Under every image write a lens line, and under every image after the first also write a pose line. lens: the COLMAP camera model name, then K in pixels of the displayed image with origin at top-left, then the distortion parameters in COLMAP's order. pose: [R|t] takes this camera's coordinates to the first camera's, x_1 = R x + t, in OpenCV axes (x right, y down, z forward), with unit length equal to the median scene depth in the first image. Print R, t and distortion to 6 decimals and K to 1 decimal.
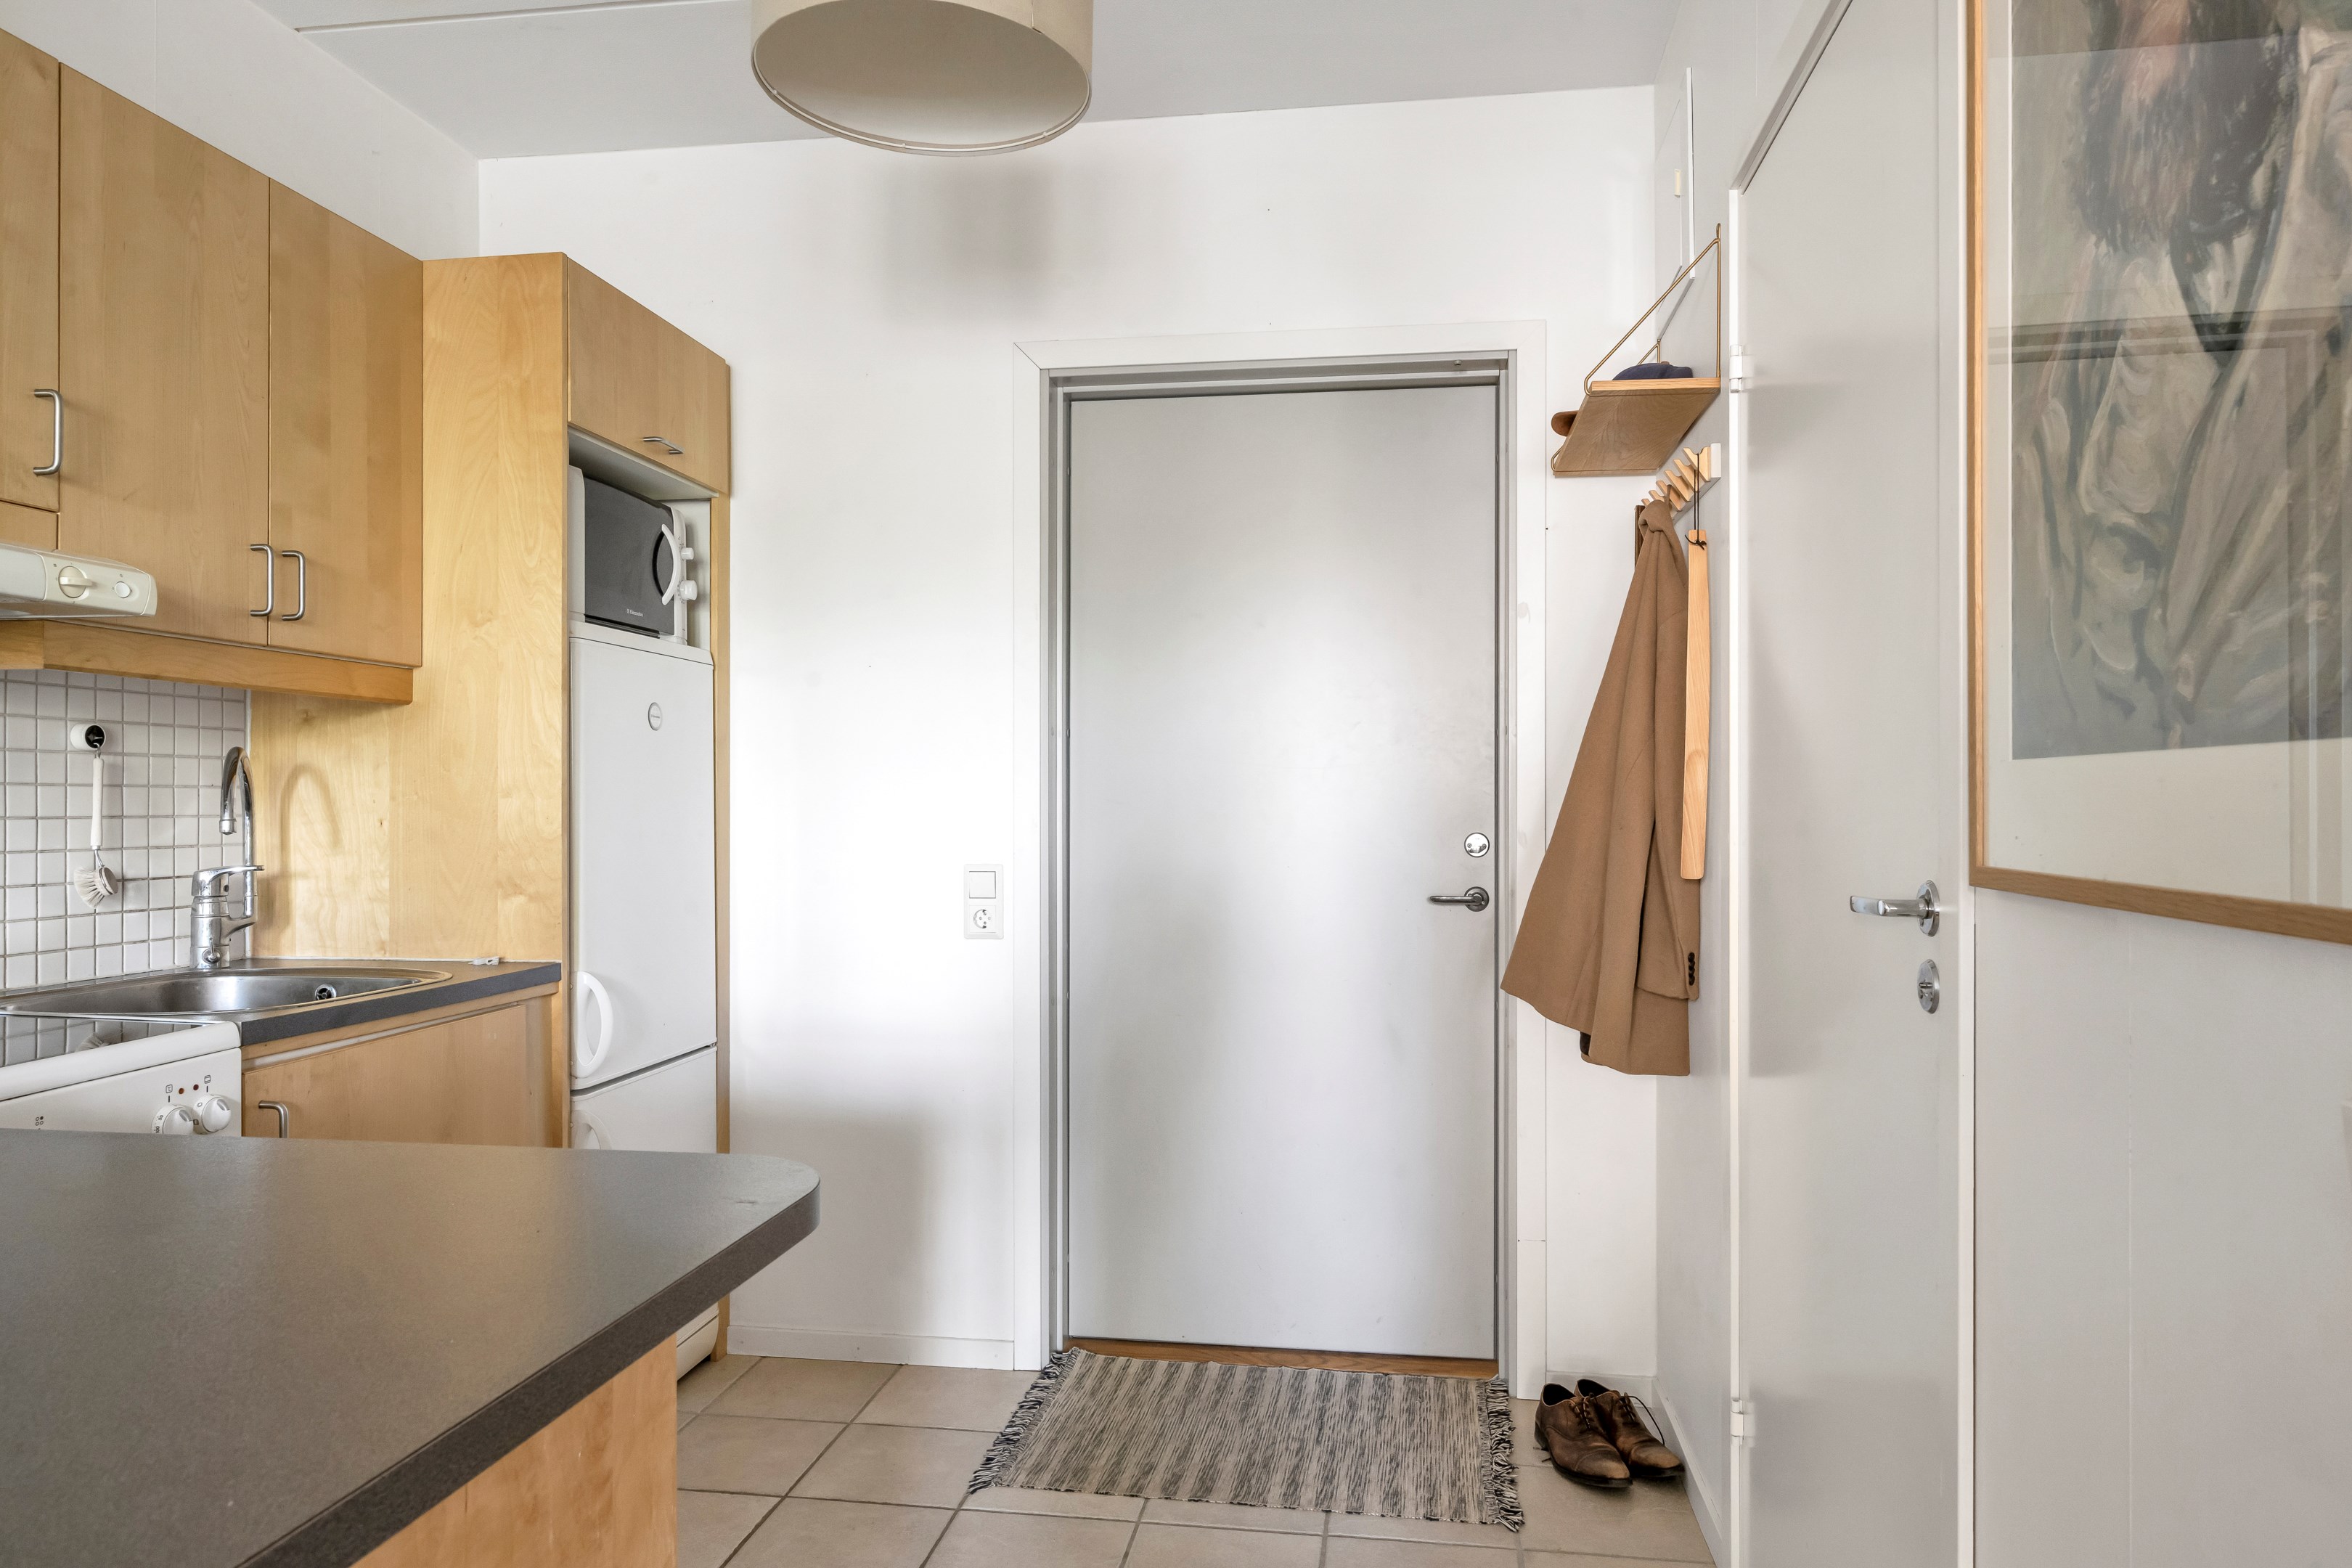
lens RADIAL K [[1470.3, 0, 1173.0], [0, 1470.3, 799.8], [0, 0, 1]] dist [-0.005873, -0.001409]
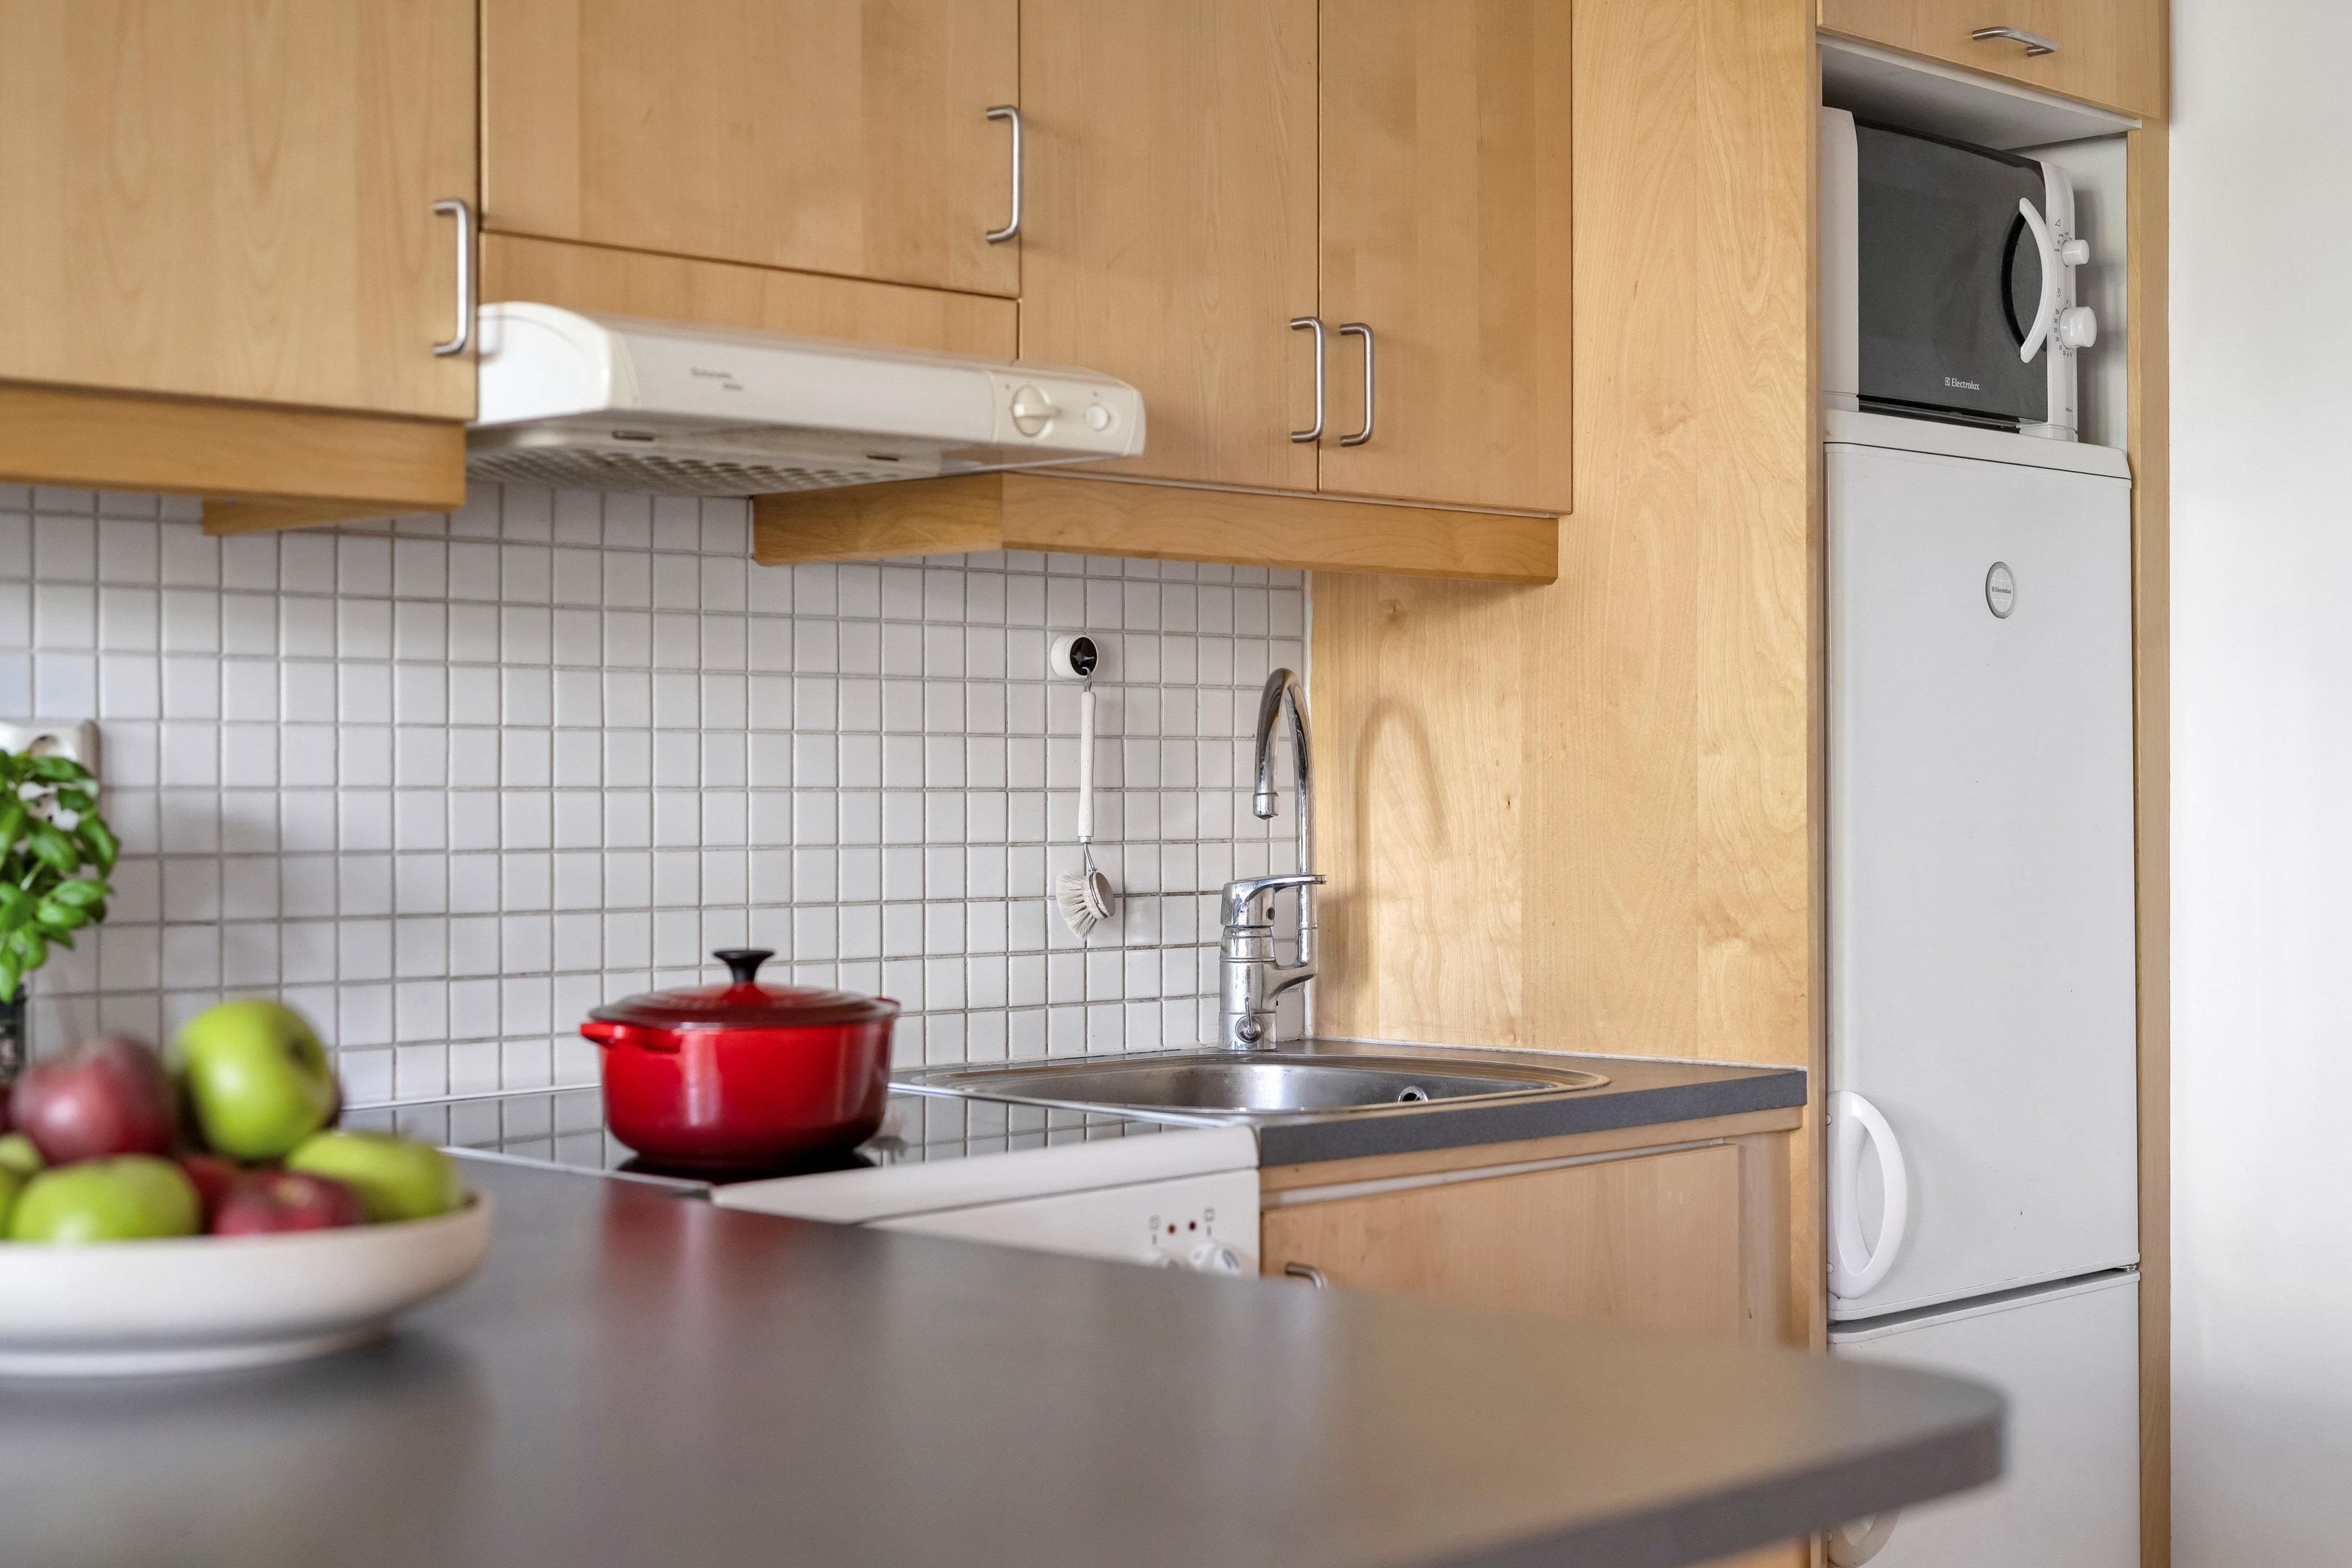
lens RADIAL K [[3365.4, 0, 1172.8], [0, 3365.4, 781.8], [0, 0, 1]] dist [-0.012089, 0.000000]
pose [[0.807224, -0.001384, -0.590244, 0.104185], [0.002788, 0.999995, 0.001469, 0.006237], [0.590239, -0.002832, 0.807224, -0.091572]]
